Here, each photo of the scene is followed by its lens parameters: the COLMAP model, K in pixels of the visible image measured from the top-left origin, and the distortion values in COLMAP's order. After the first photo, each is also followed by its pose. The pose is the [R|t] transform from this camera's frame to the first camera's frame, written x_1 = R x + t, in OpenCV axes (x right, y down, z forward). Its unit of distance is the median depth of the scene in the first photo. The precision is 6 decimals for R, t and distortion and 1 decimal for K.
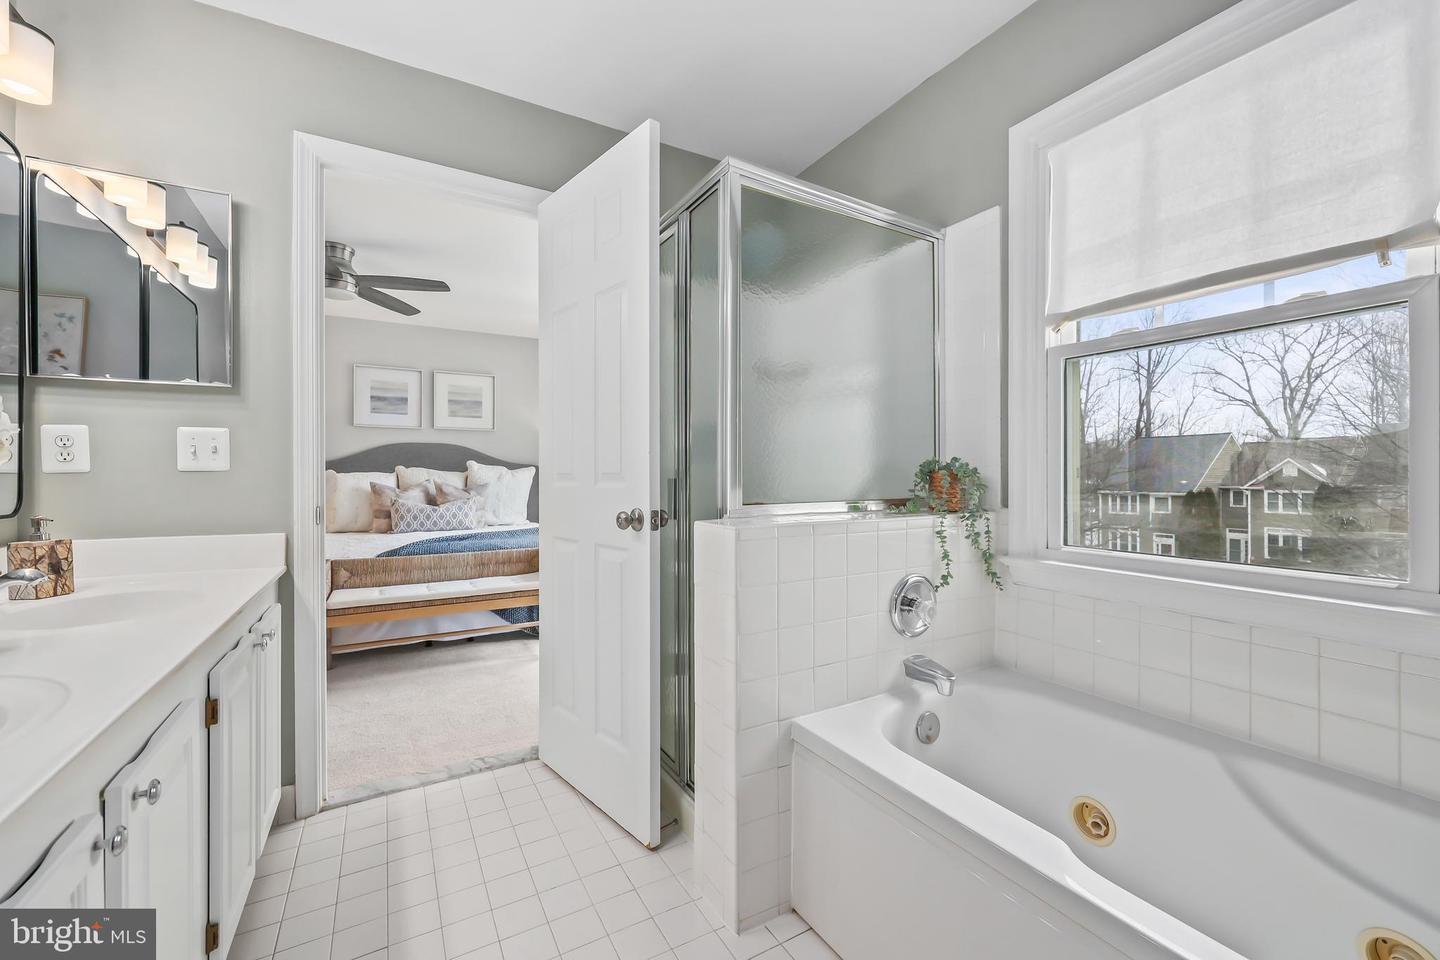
lens RADIAL K [[587.5, 0, 726.9], [0, 587.5, 475.4], [0, 0, 1]] dist [0.001640, 0.000722]
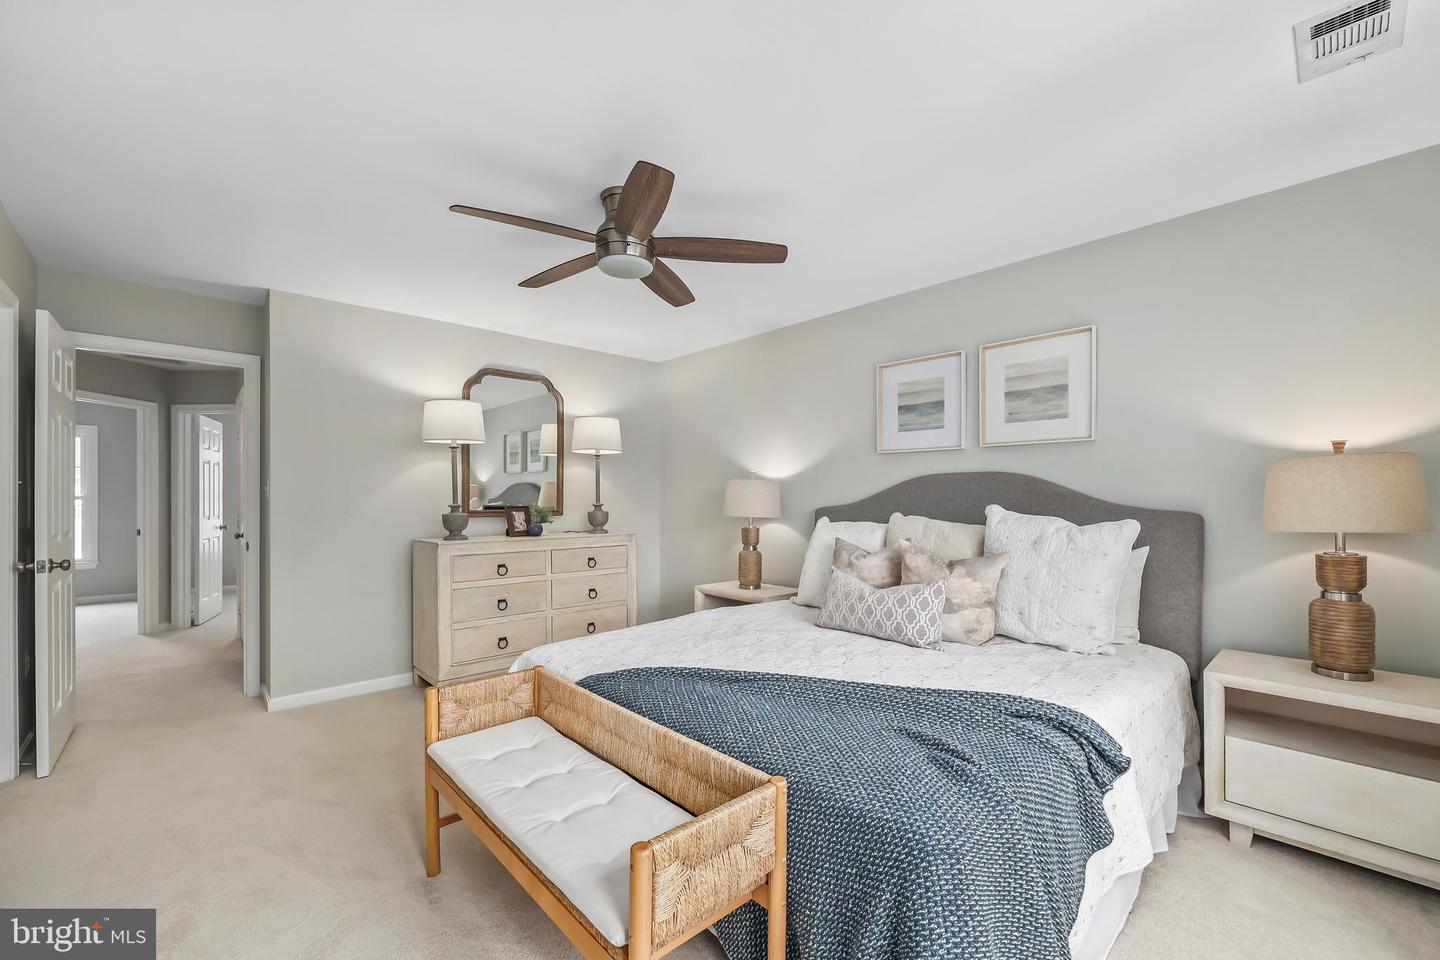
lens RADIAL K [[587.5, 0, 726.9], [0, 587.5, 488.5], [0, 0, 1]] dist [0.001640, 0.000722]
pose [[0.230784, -0.011284, -0.972940, 0.008297], [-0.001583, 0.999927, -0.011973, -0.031053], [0.973004, 0.004304, 0.230749, 0.632225]]
